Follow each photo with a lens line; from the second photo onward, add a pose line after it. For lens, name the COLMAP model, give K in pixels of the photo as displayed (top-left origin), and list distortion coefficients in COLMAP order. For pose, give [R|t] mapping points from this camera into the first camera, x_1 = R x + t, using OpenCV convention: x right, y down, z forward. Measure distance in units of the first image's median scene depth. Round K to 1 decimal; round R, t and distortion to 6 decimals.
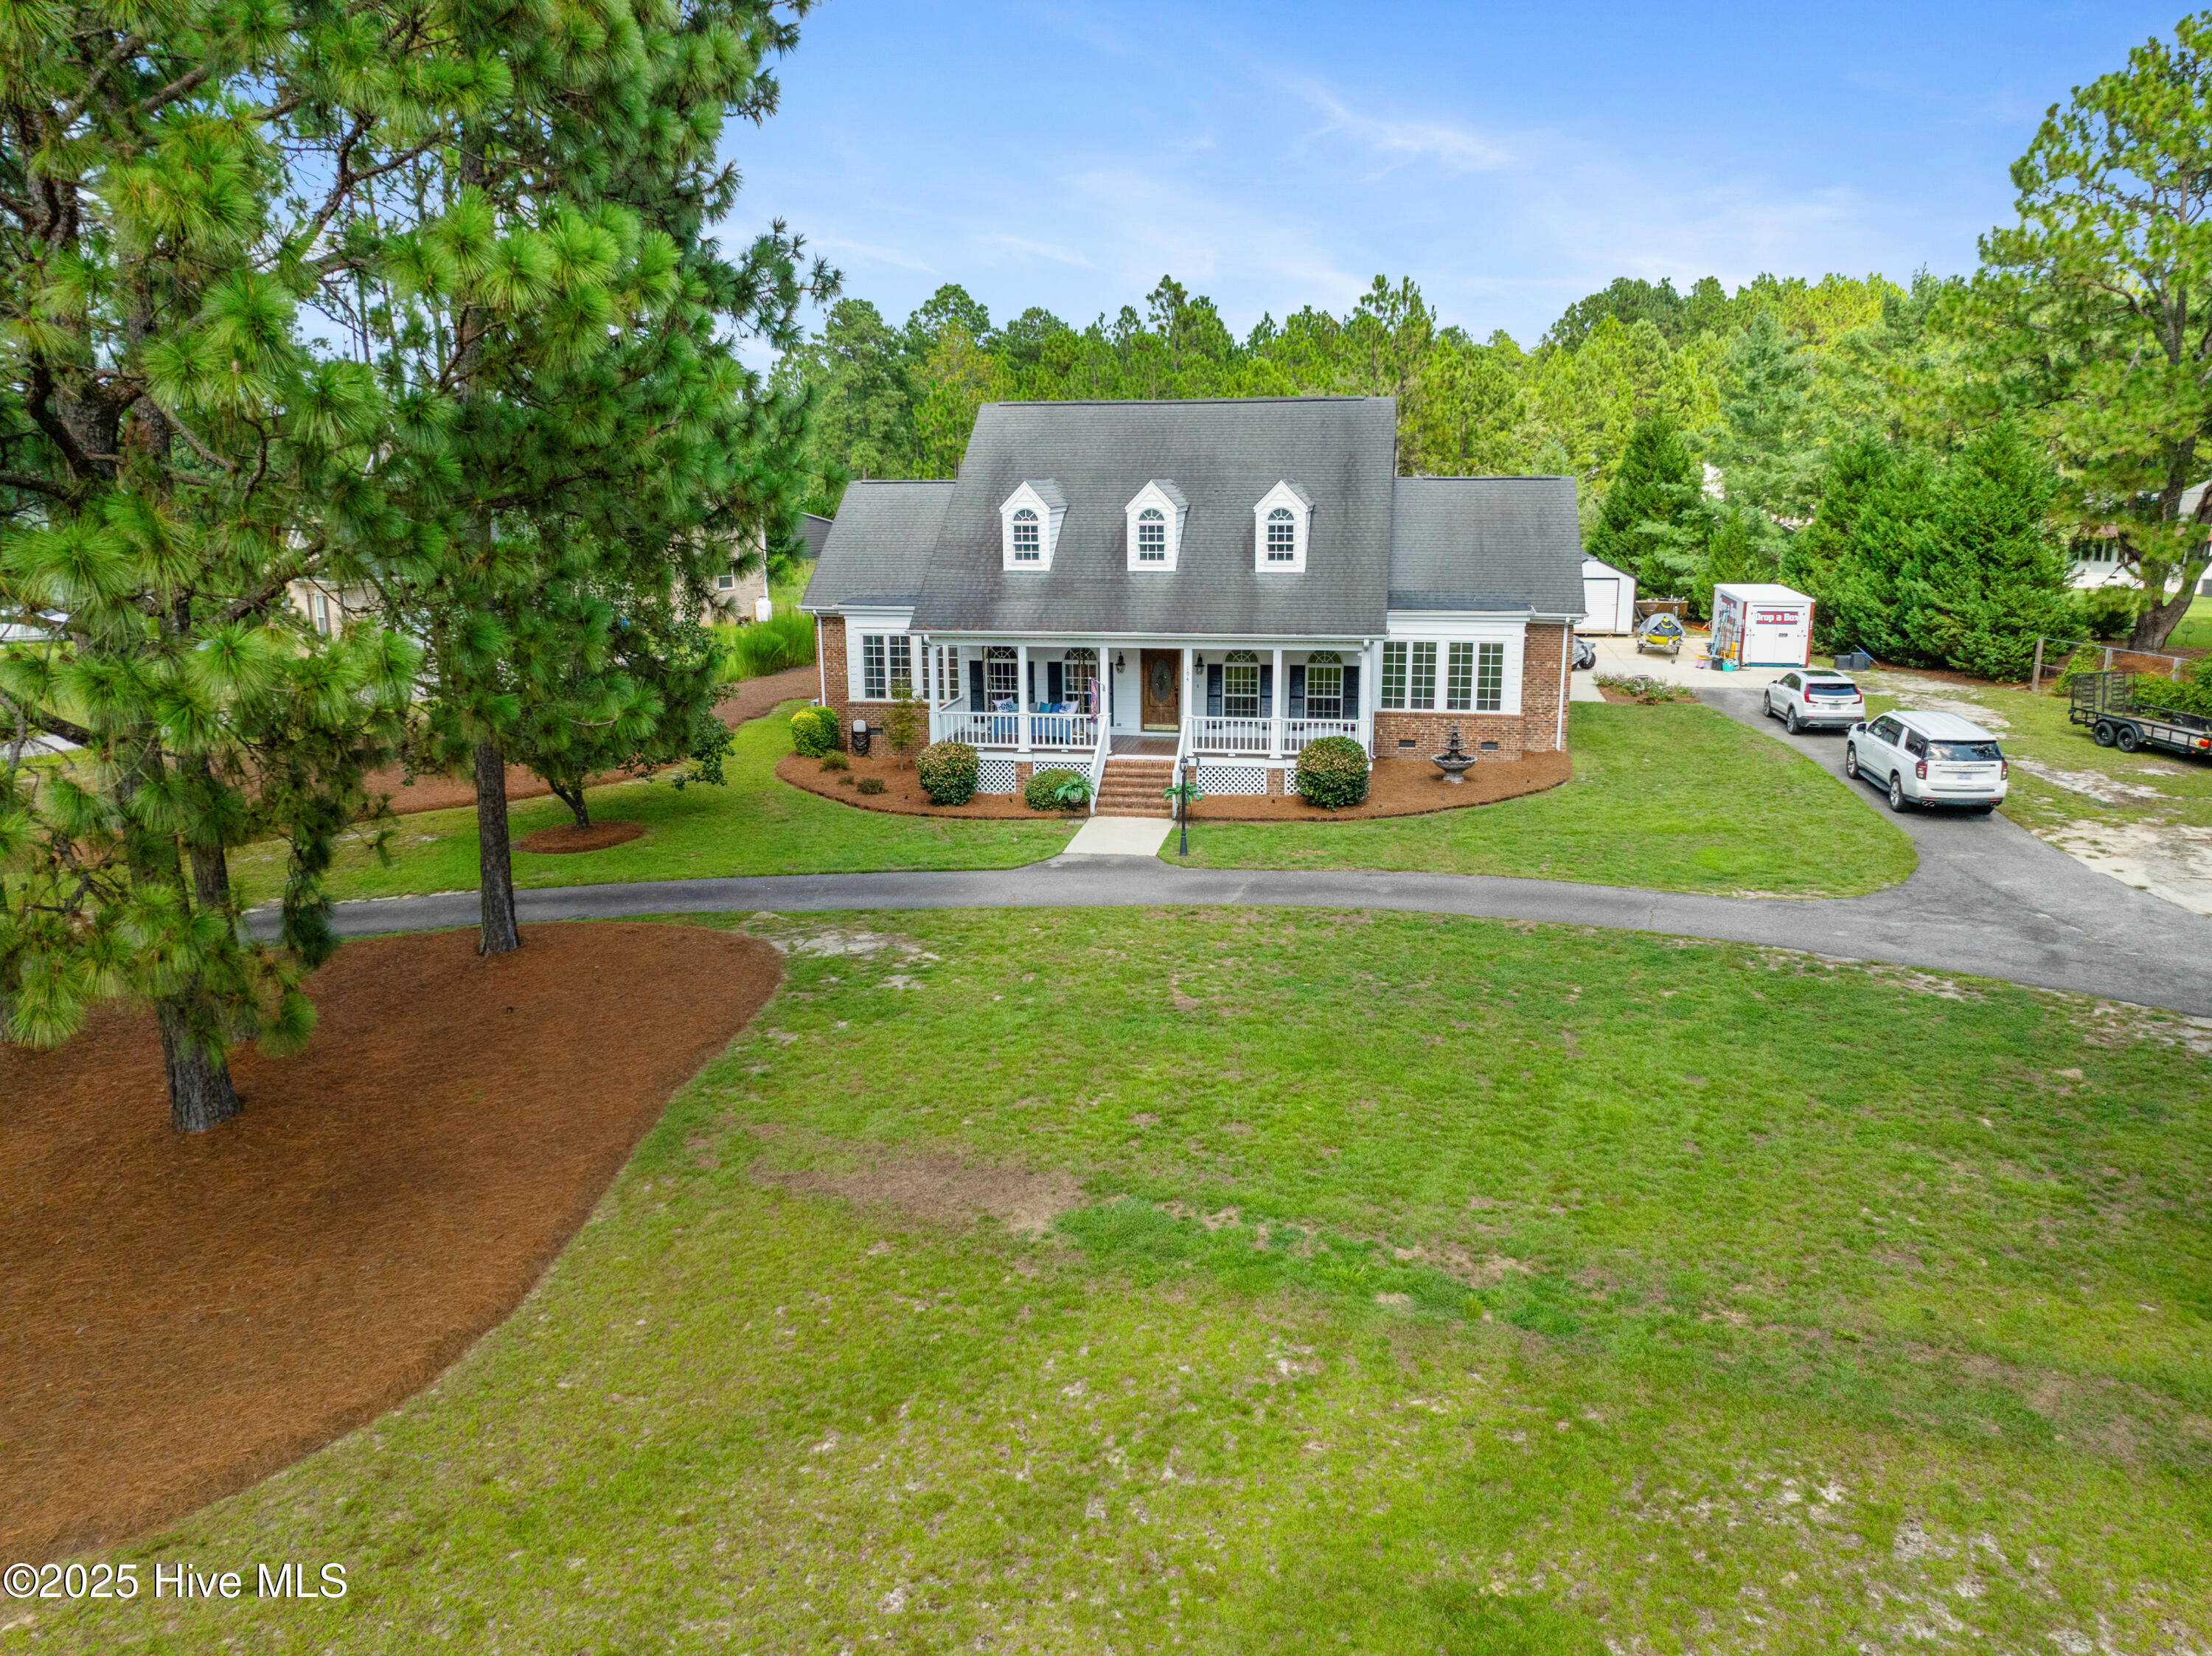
lens RADIAL K [[1558.7, 0, 1101.2], [0, 1558.7, 840.2], [0, 0, 1]] dist [-0.053978, 0.027556]
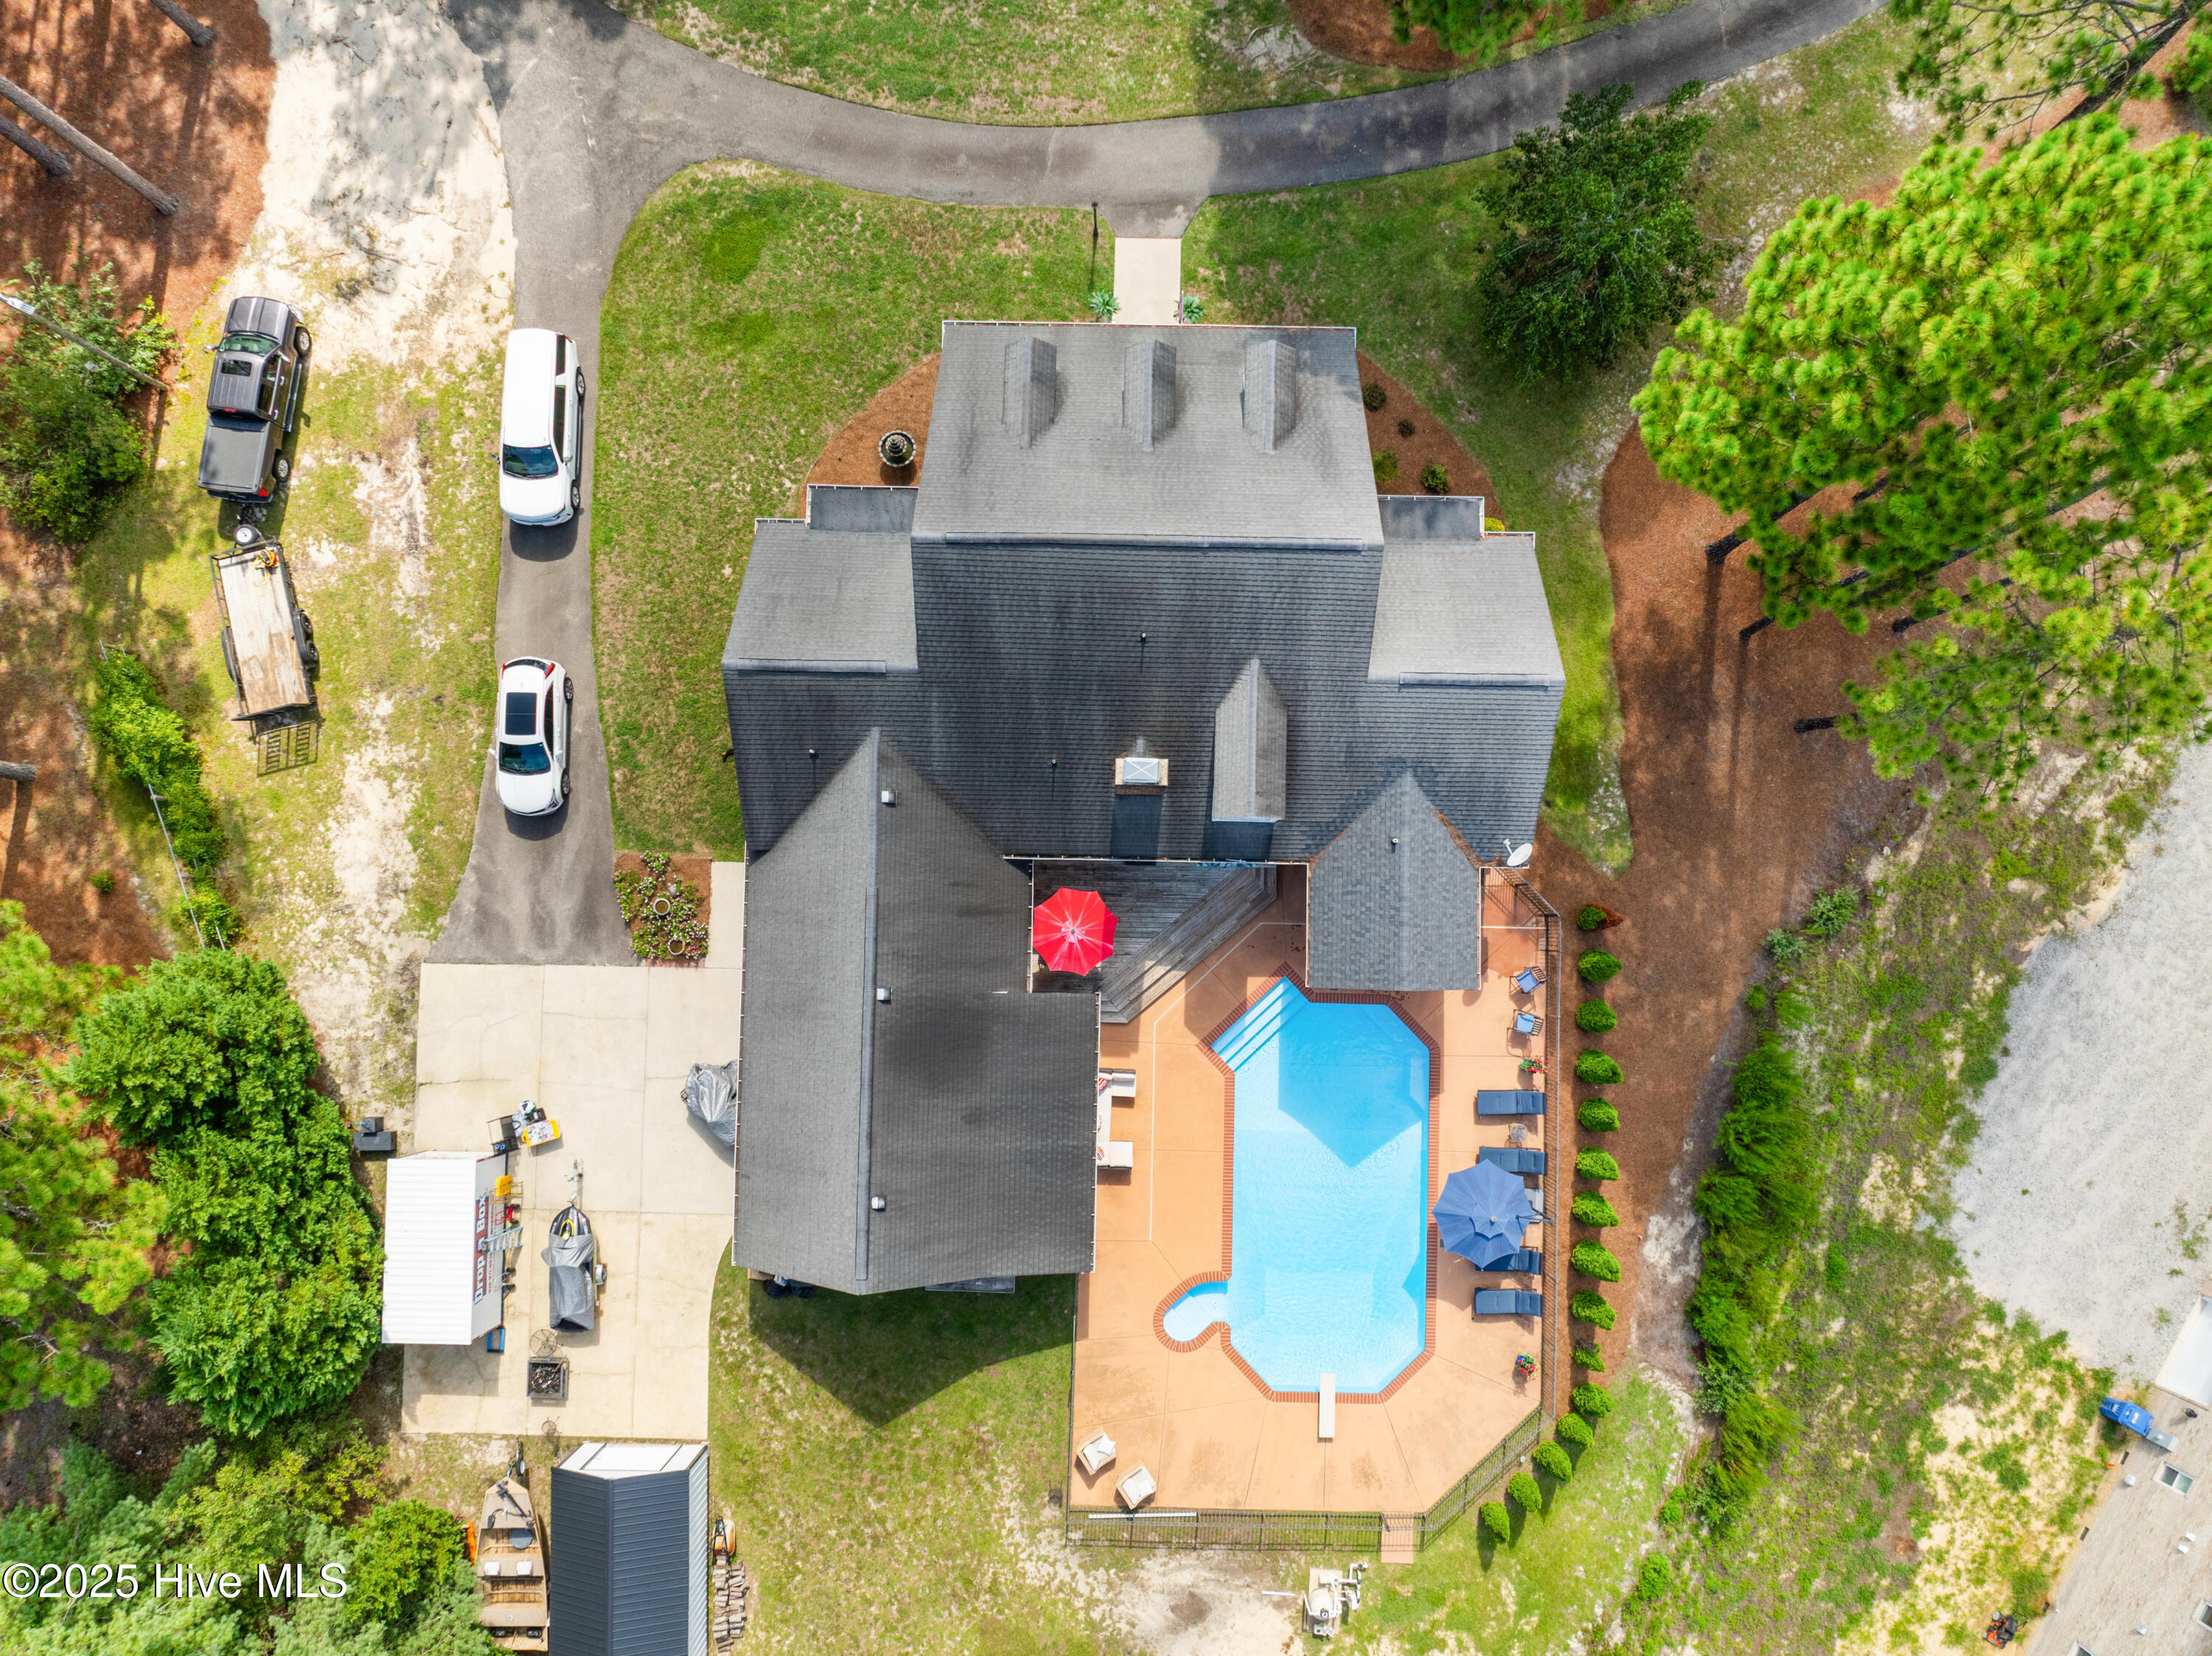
lens RADIAL K [[1558.7, 0, 1107.3], [0, 1558.7, 829.9], [0, 0, 1]] dist [-0.053978, 0.027556]
pose [[-0.986642, 0.162726, 0.007629, 0.130283], [-0.021410, -0.175956, 0.984165, -1.610579], [0.161491, 0.970855, 0.177090, 1.363844]]
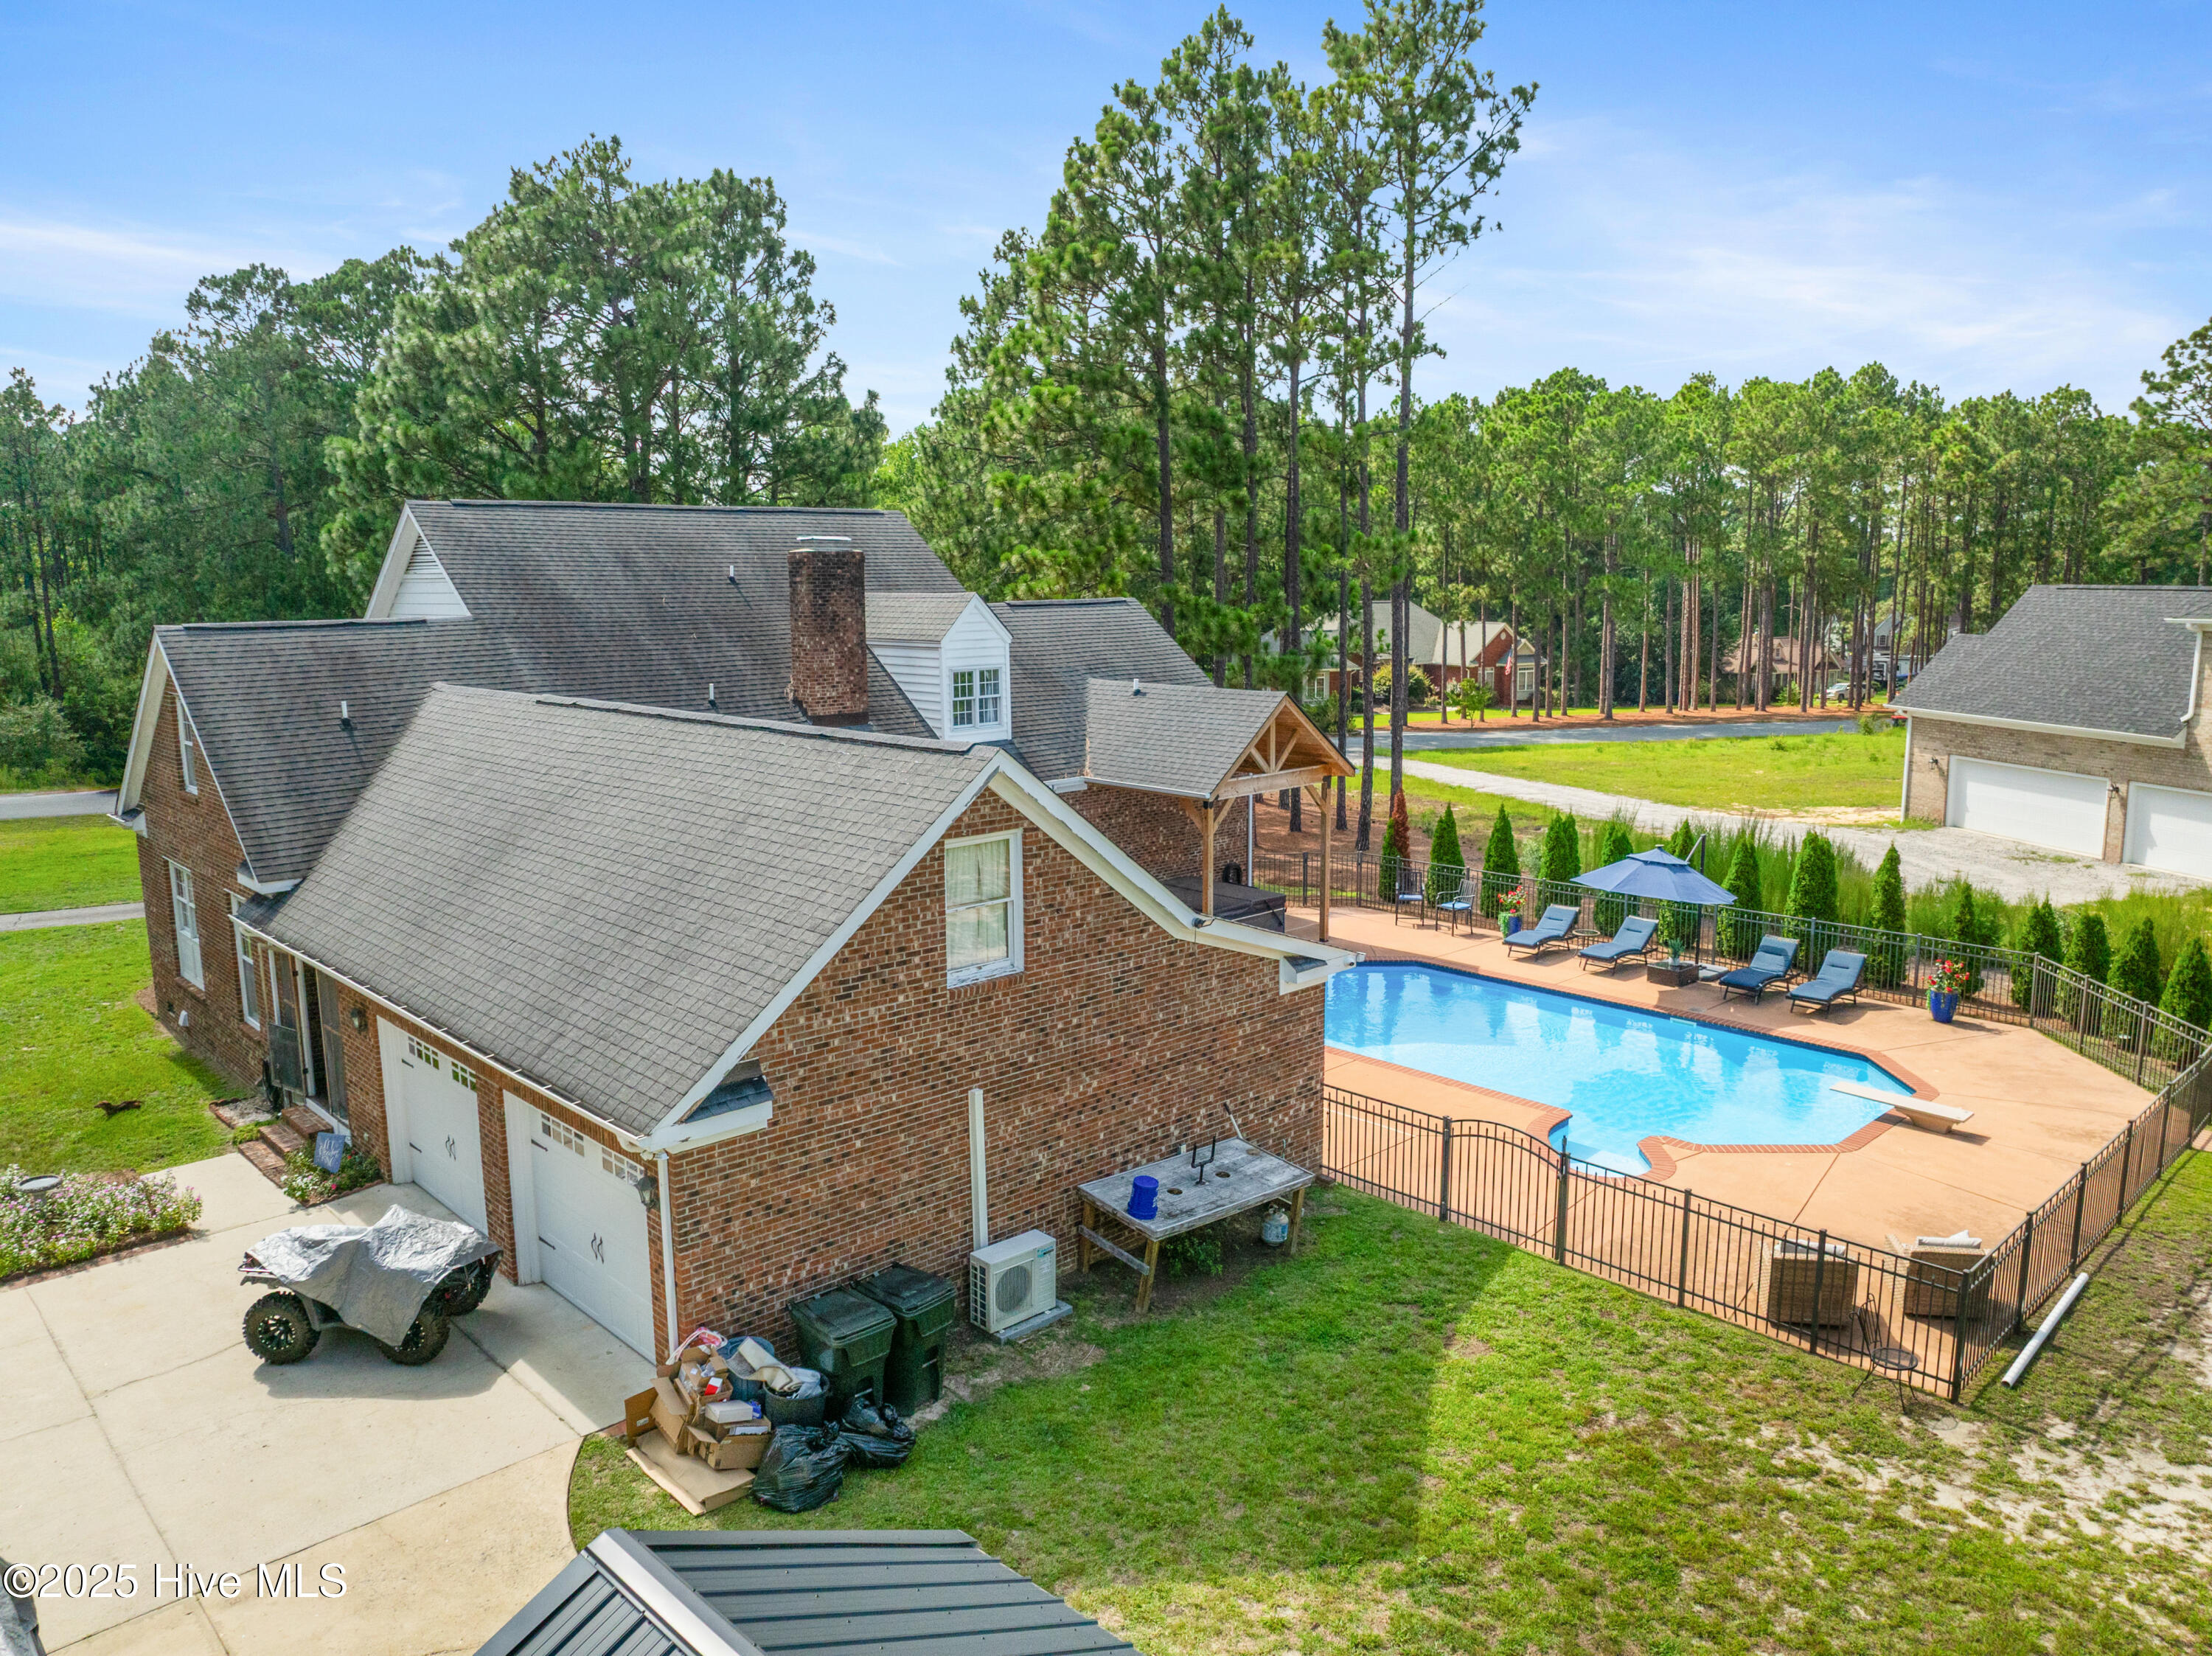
lens RADIAL K [[1558.7, 0, 1099.5], [0, 1558.7, 832.7], [0, 0, 1]] dist [-0.053978, 0.027556]
pose [[-0.589355, 0.149550, -0.793912, 0.776906], [-0.174297, 0.936035, 0.305710, -0.550156], [0.788848, 0.318548, -0.525591, 2.217811]]
